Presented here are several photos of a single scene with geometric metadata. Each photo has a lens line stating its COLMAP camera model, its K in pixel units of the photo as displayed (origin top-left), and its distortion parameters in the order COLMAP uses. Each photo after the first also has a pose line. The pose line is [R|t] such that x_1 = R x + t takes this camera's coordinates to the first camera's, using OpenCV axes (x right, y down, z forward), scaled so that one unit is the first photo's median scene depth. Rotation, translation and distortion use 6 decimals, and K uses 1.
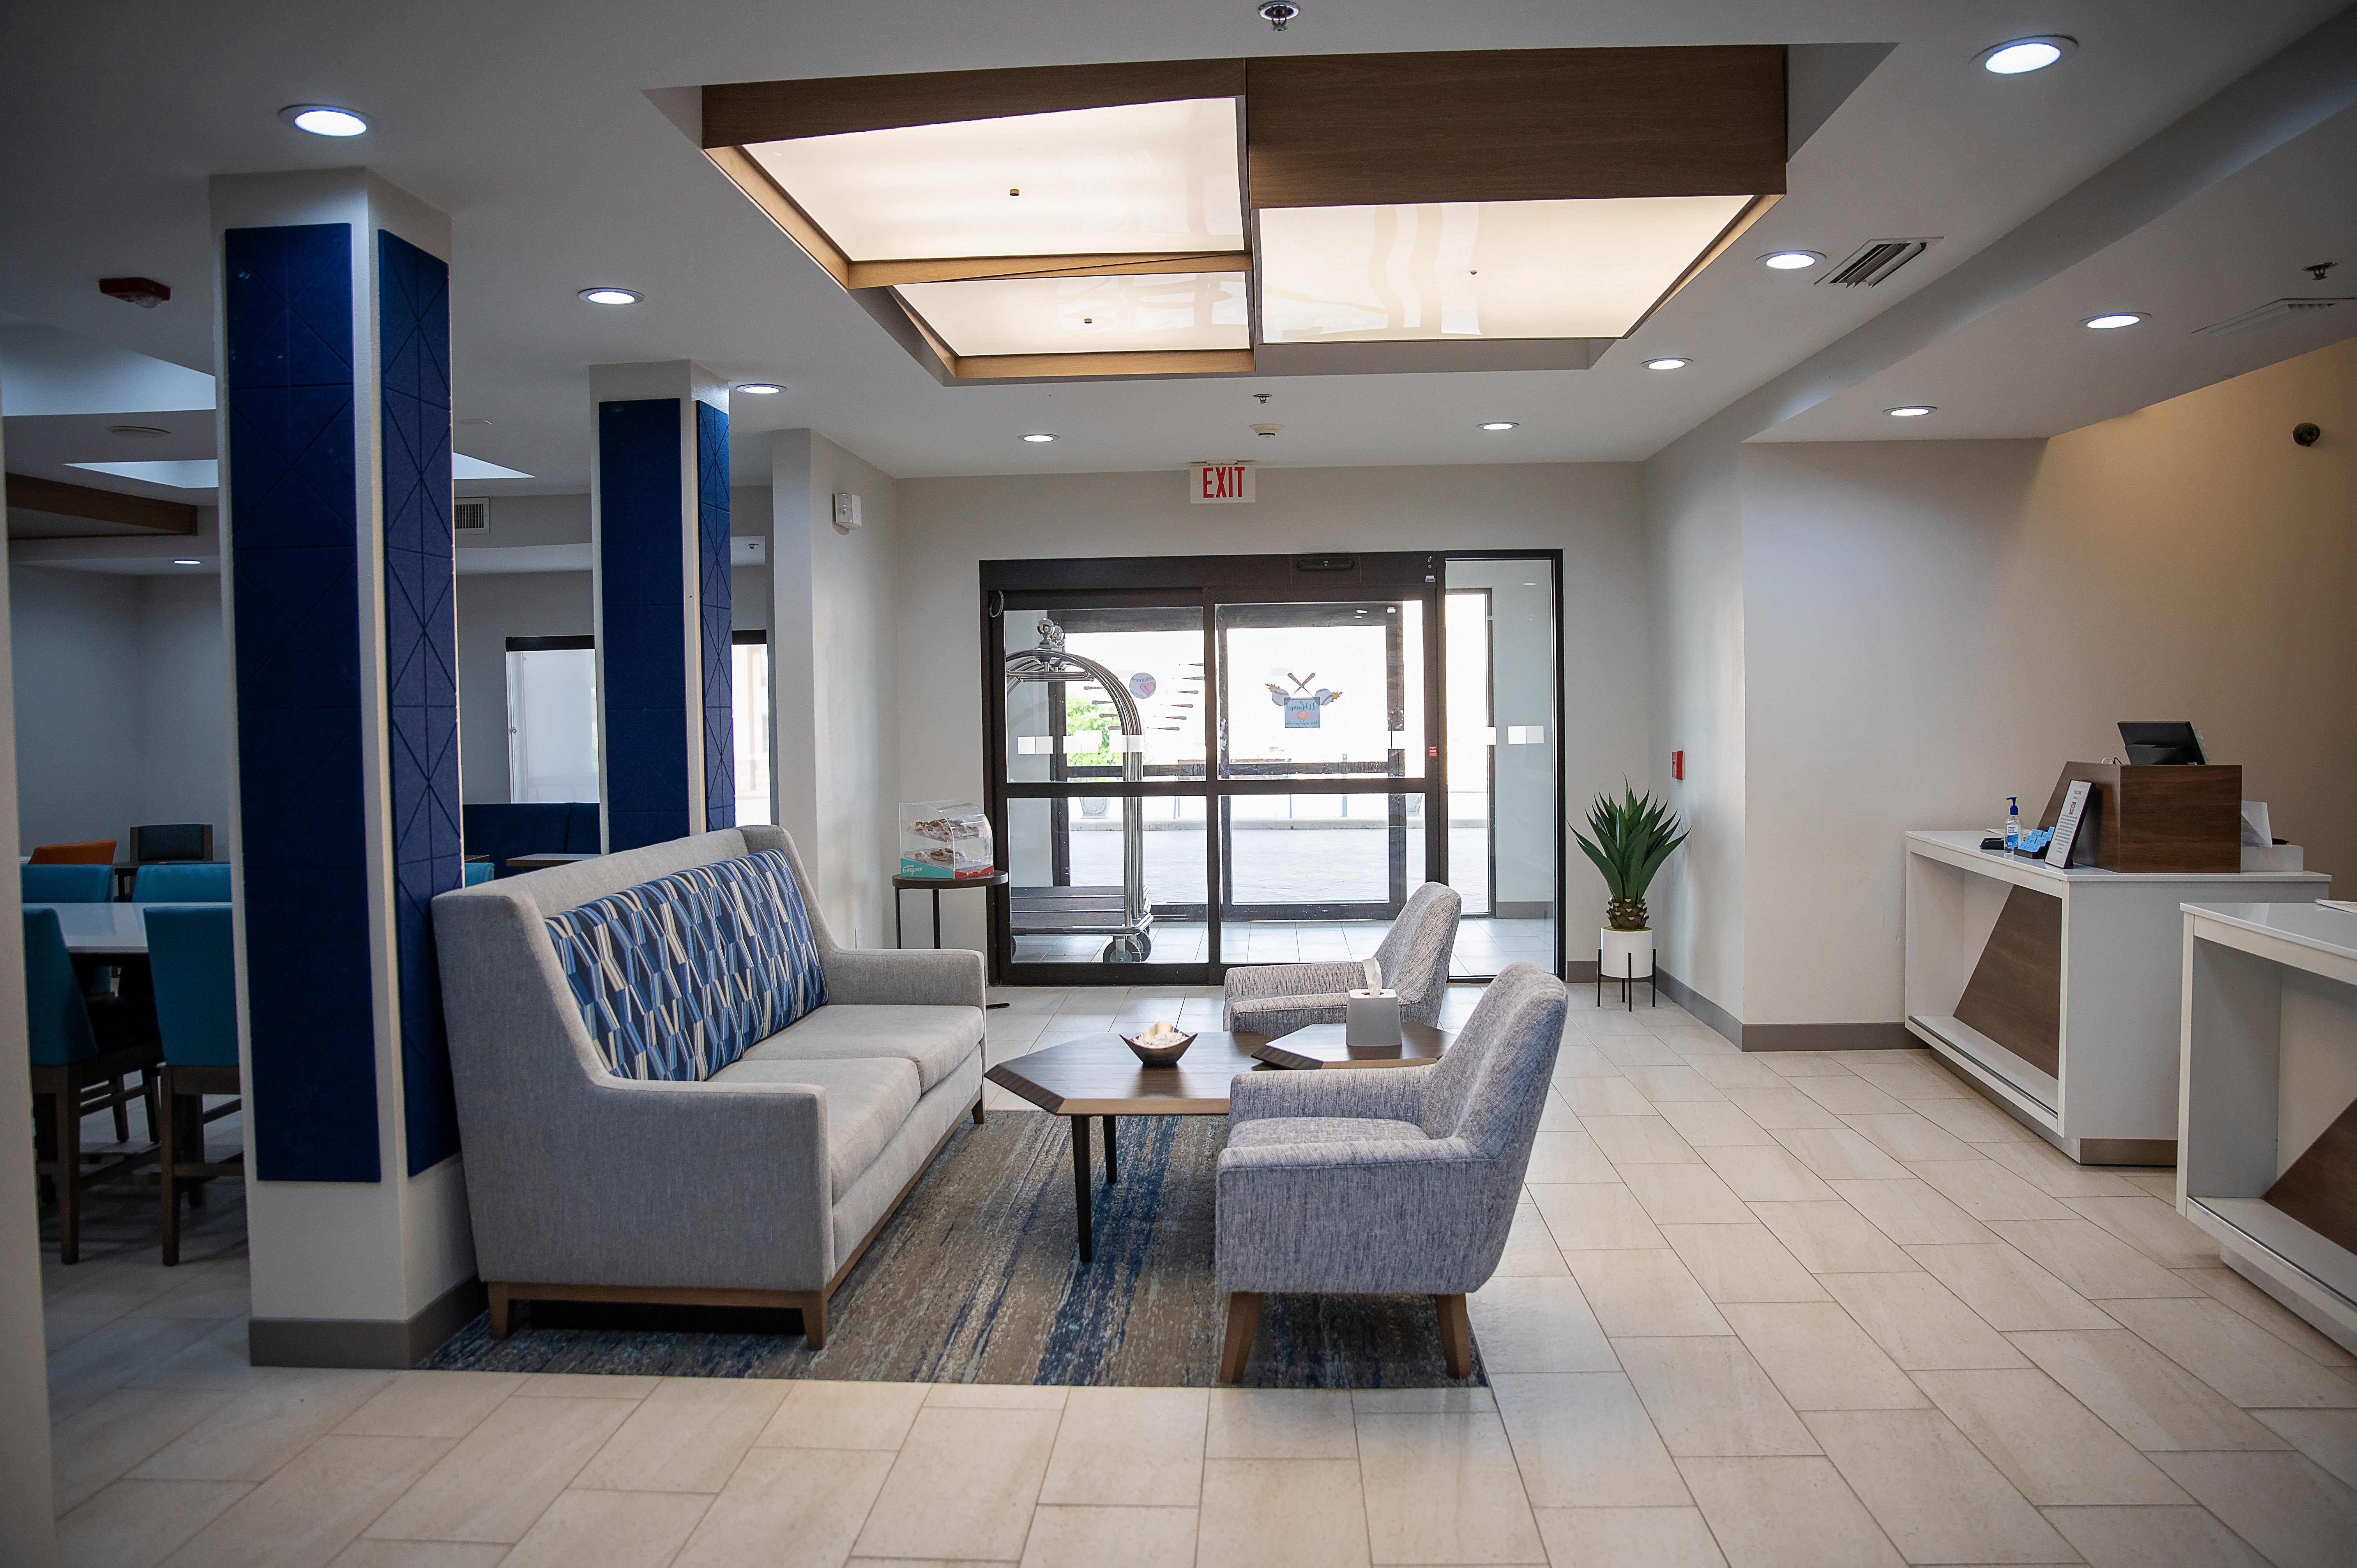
lens RADIAL K [[1641.4, 0, 1178.5], [0, 1641.4, 784.0], [0, 0, 1]] dist [-0.135521, 0.104576]
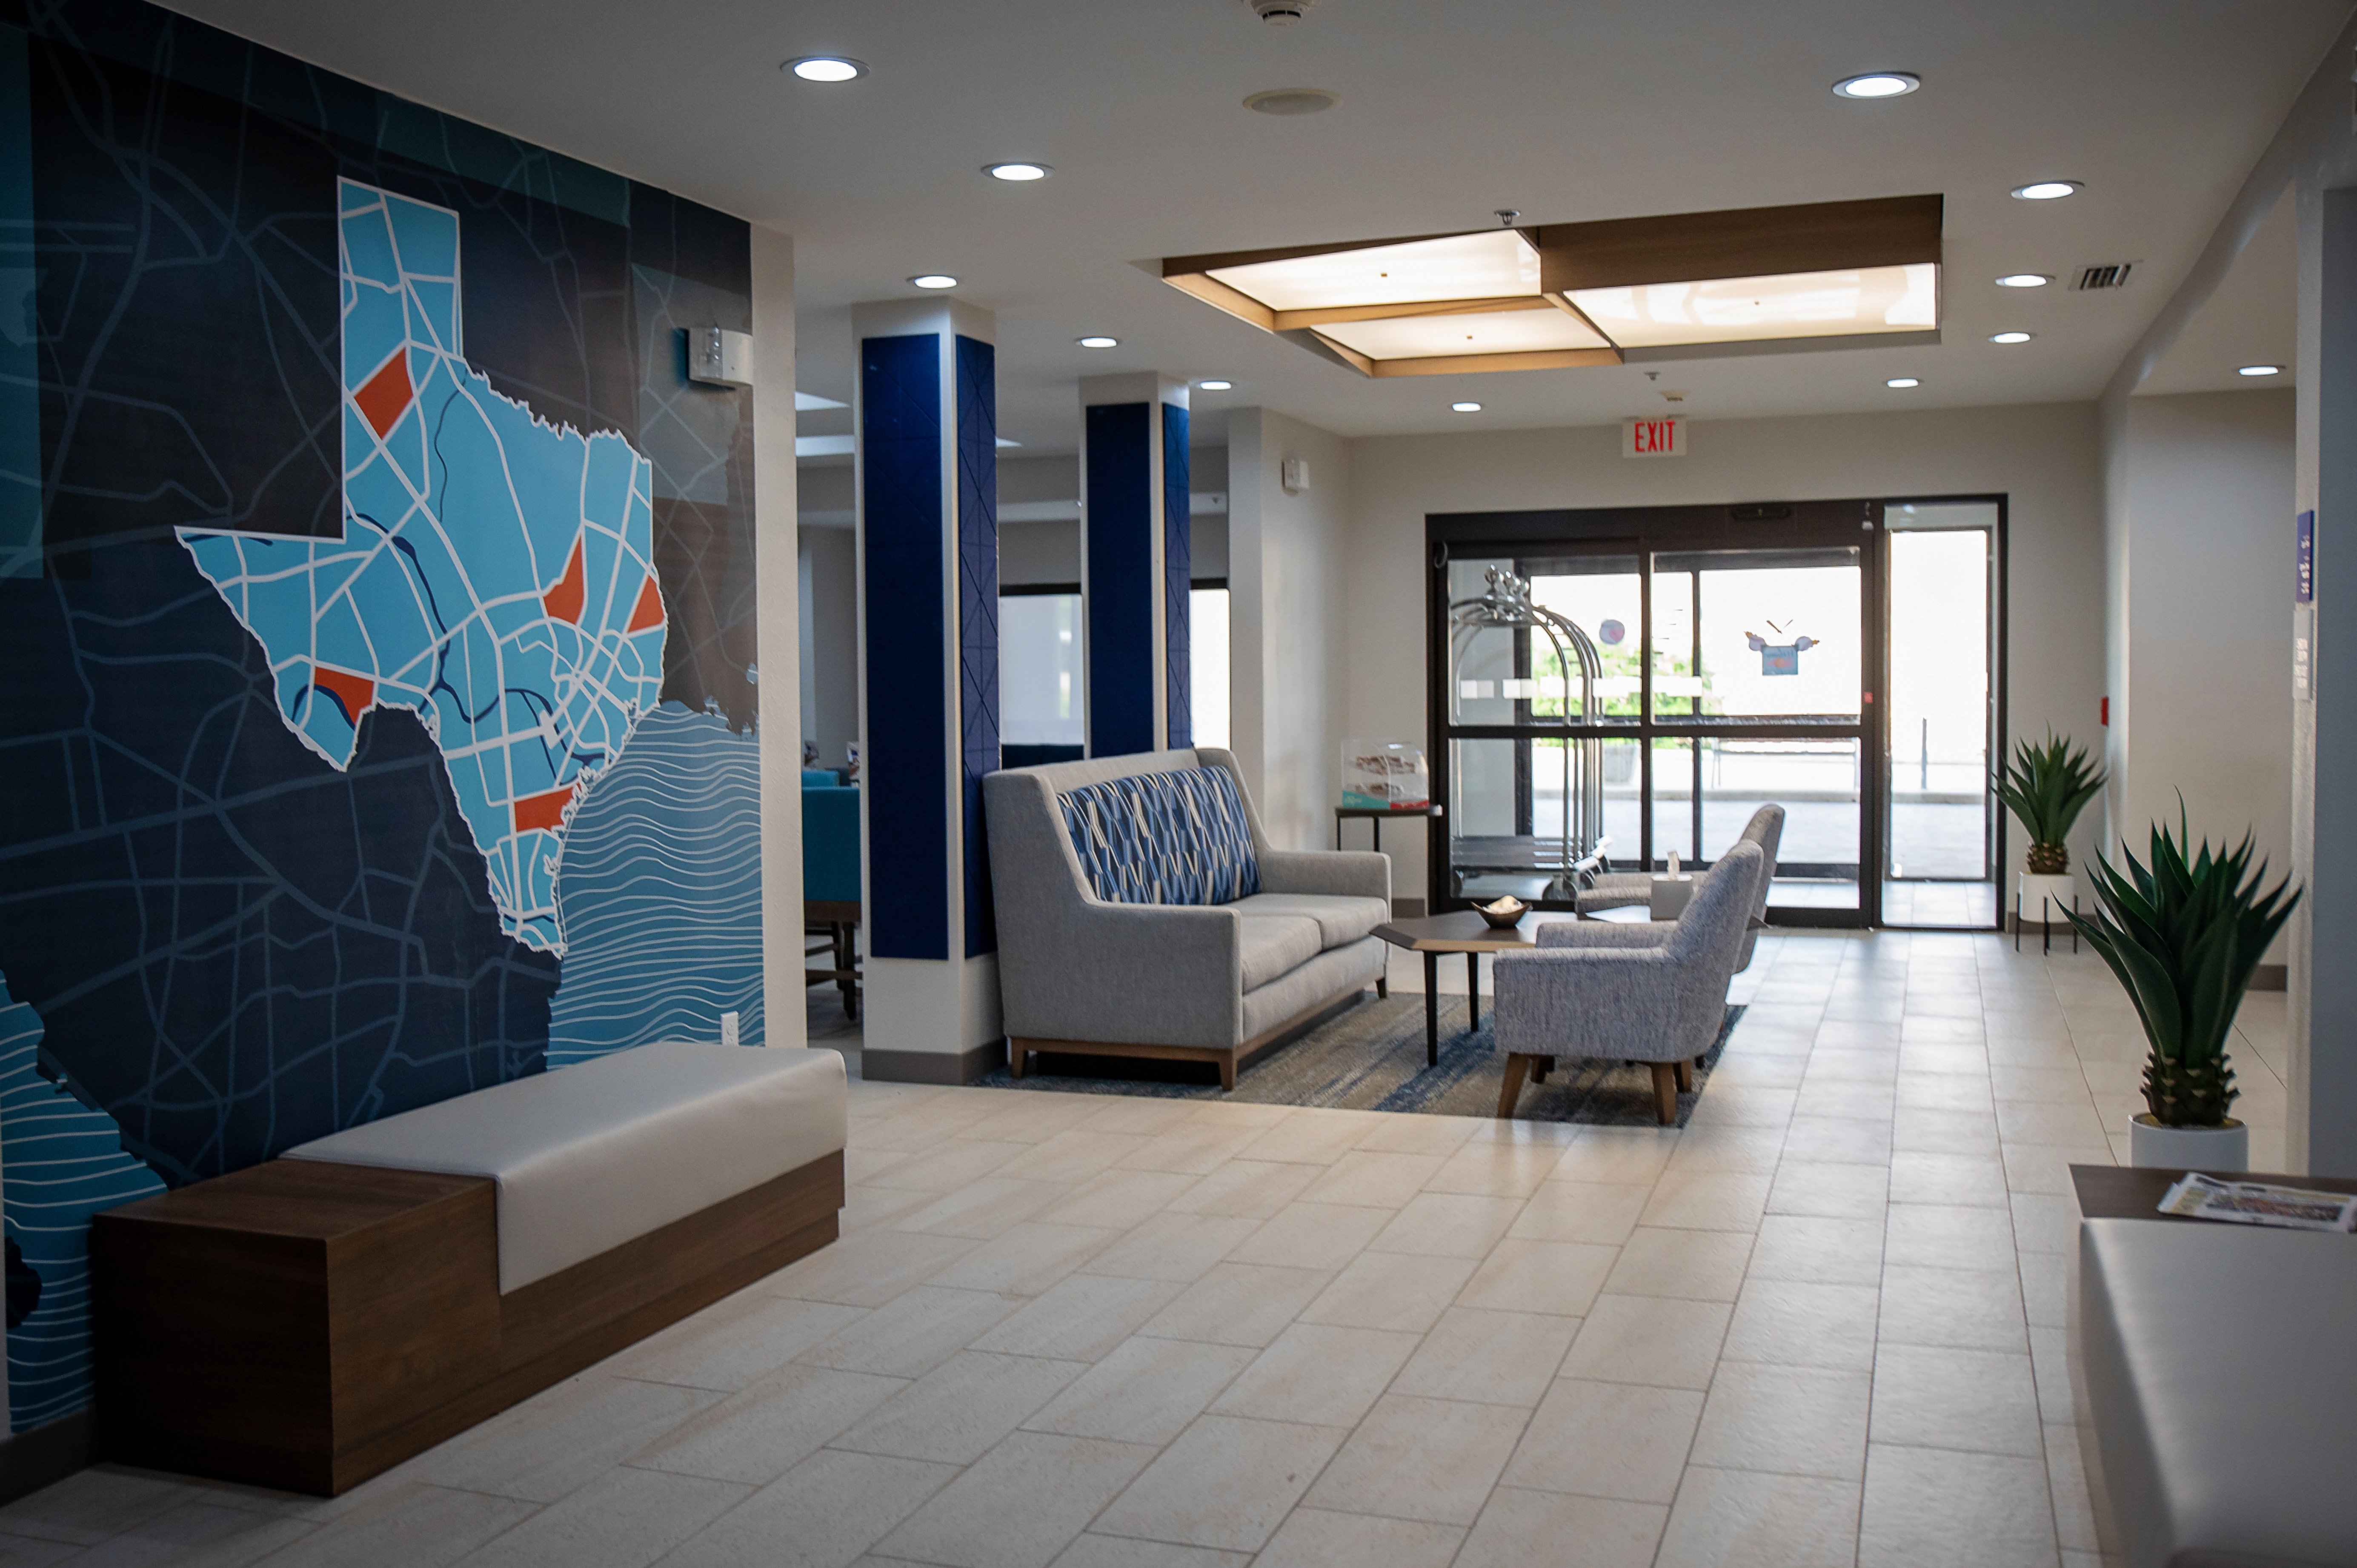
lens RADIAL K [[2168.8, 0, 1178.5], [0, 2168.8, 784.0], [0, 0, 1]] dist [-0.007580, 0.003746]
pose [[0.959731, 0.018680, -0.280298, 0.188016], [-0.015508, 0.999788, 0.013532, 0.033372], [0.280491, -0.008640, 0.959818, -0.606921]]
